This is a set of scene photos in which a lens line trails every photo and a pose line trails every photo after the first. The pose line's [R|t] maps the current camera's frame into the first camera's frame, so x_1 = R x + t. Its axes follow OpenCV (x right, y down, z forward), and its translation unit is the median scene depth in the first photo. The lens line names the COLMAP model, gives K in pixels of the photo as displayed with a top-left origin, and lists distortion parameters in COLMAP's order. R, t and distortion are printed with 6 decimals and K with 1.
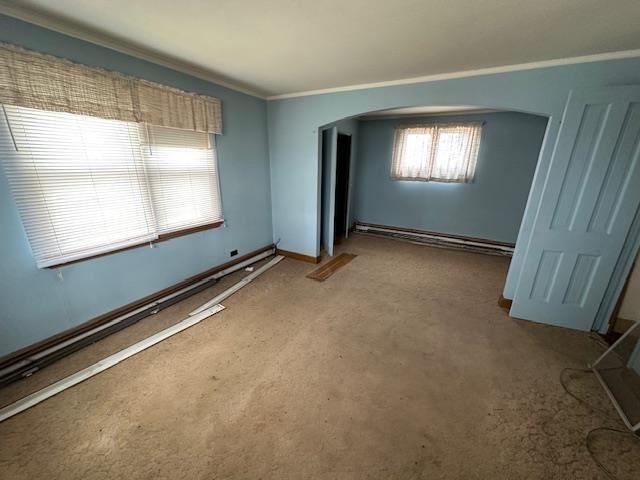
lens RADIAL K [[256.6, 0, 320.1], [0, 256.6, 240.0], [0, 0, 1]] dist [0.000045, 0.000043]
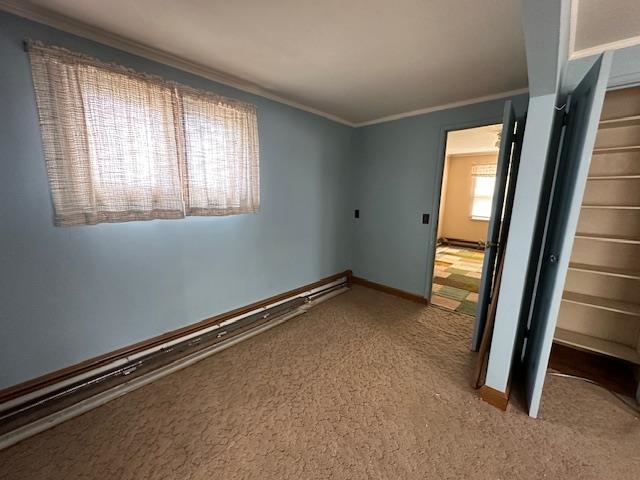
lens RADIAL K [[256.6, 0, 318.8], [0, 256.6, 239.3], [0, 0, 1]] dist [0.000045, 0.000043]
pose [[0.245852, -0.191600, 0.950182, 0.061927], [0.277686, 0.953105, 0.120341, -0.186133], [-0.928680, 0.234266, 0.287527, 0.691785]]
